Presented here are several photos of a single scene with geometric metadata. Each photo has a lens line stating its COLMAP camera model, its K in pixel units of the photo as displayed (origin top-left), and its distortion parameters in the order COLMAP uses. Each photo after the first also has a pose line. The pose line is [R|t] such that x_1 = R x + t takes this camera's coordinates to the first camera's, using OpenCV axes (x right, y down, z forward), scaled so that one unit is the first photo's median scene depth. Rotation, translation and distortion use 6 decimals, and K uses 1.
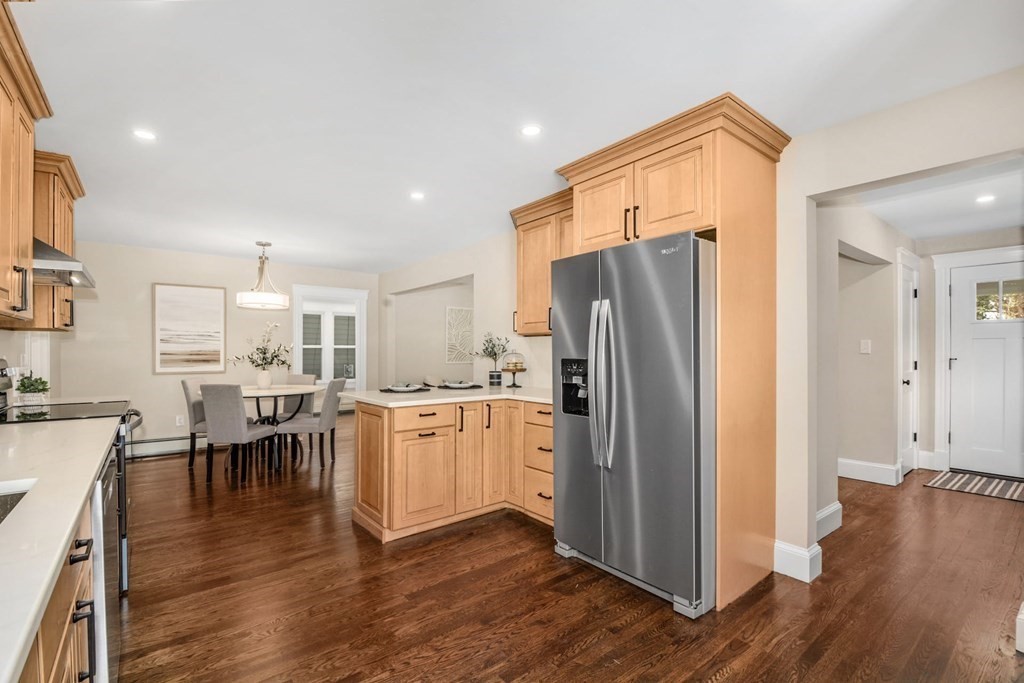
lens RADIAL K [[461.3, 0, 509.6], [0, 461.3, 350.6], [0, 0, 1]] dist [0.002960, -0.000447]
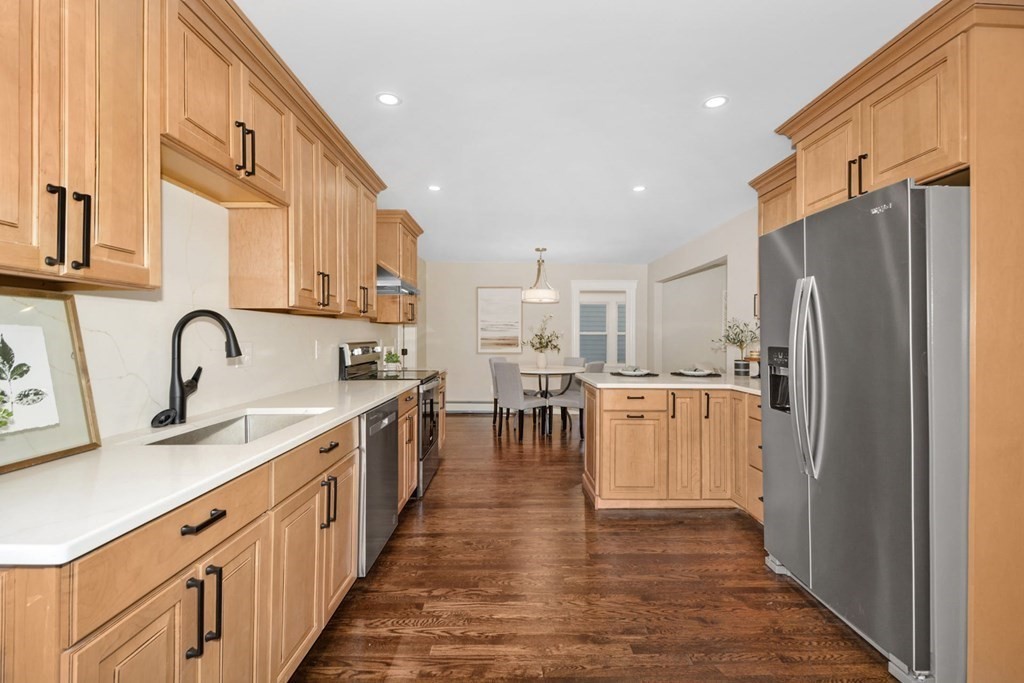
lens RADIAL K [[451.0, 0, 511.5], [0, 451.0, 343.2], [0, 0, 1]] dist [0.021291, -0.016209]
pose [[0.791946, 0.011890, -0.610476, 0.222360], [-0.003682, 0.999885, 0.014698, -0.000064], [0.610580, -0.009392, 0.791899, 0.010210]]
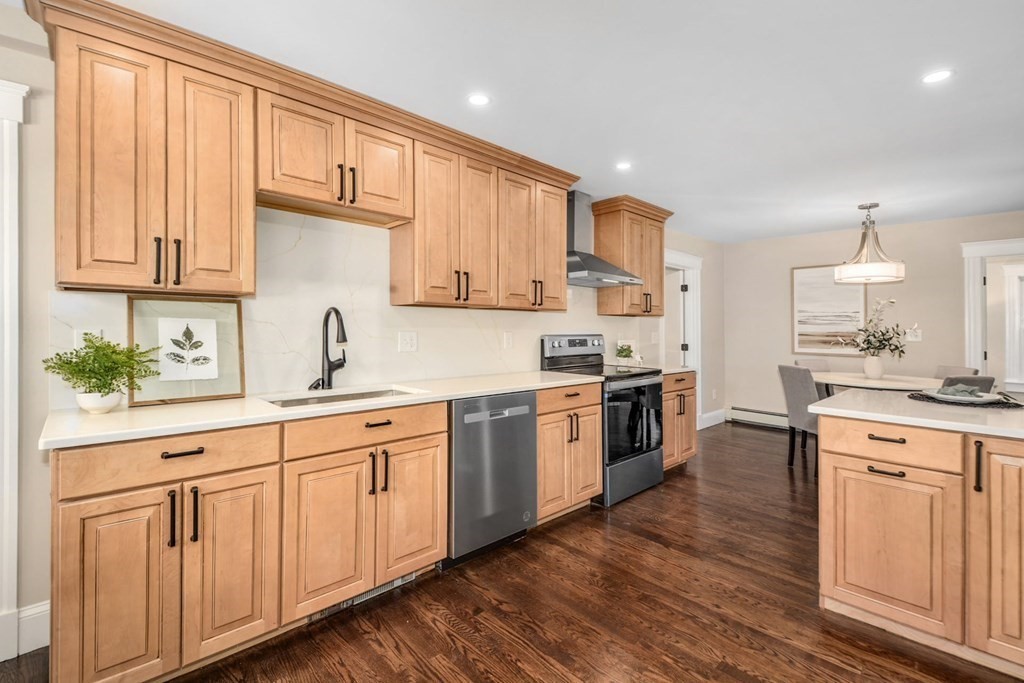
lens RADIAL K [[450.7, 0, 511.7], [0, 450.7, 319.2], [0, 0, 1]] dist [0.019262, -0.014488]
pose [[0.102239, -0.017800, -0.994601, 0.360106], [-0.012433, 0.999739, -0.019170, -0.000342], [0.994682, 0.014326, 0.101991, 0.442683]]
